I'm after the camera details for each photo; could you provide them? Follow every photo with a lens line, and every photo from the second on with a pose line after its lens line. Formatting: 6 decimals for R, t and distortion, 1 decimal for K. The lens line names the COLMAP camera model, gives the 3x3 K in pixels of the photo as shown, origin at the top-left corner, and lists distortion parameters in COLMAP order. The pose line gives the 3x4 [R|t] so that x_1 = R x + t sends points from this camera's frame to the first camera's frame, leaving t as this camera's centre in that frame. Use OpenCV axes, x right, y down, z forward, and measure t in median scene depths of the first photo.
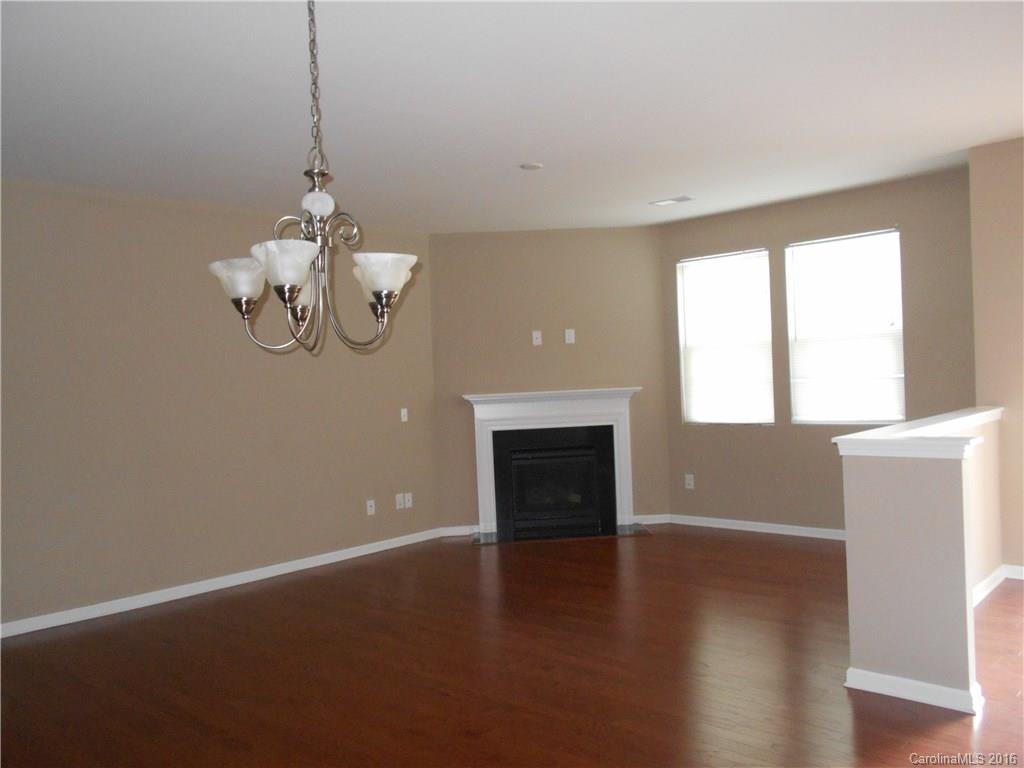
lens RADIAL K [[837.2, 0, 512.0], [0, 837.2, 384.0], [0, 0, 1]] dist [0.069223, -0.000078]
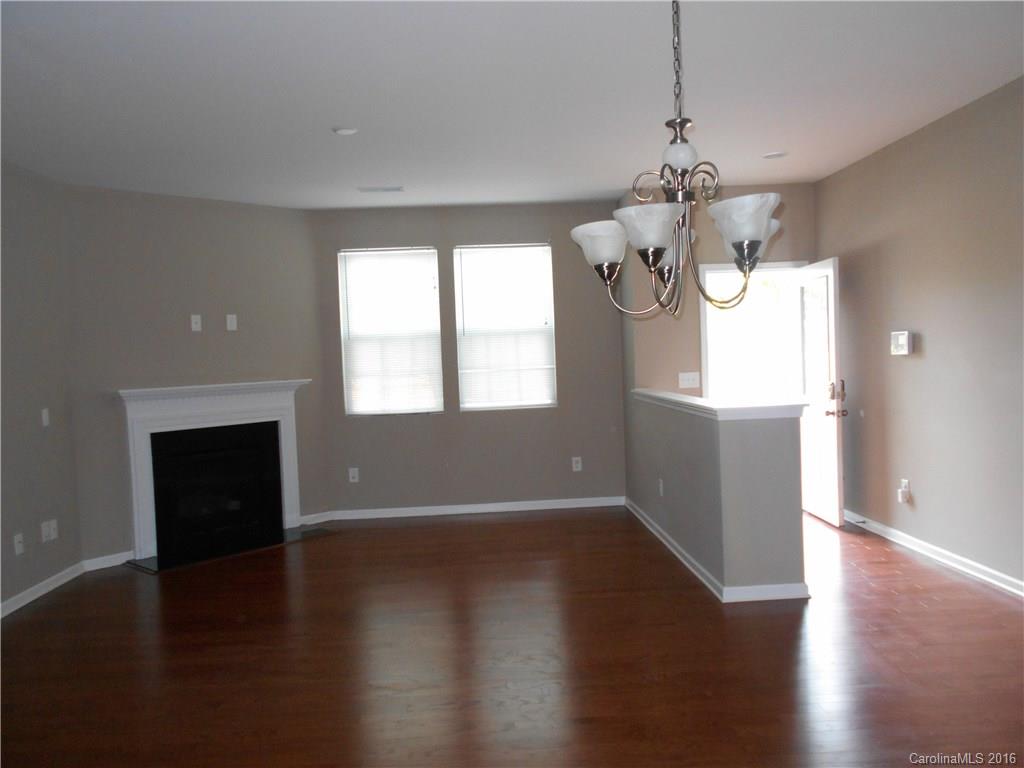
lens RADIAL K [[840.3, 0, 512.6], [0, 840.3, 369.3], [0, 0, 1]] dist [-0.008053, -0.001558]
pose [[0.723245, 0.002913, 0.690586, -0.335843], [0.011213, 0.999810, -0.015961, 0.010324], [-0.690501, 0.019287, 0.723074, 0.158678]]
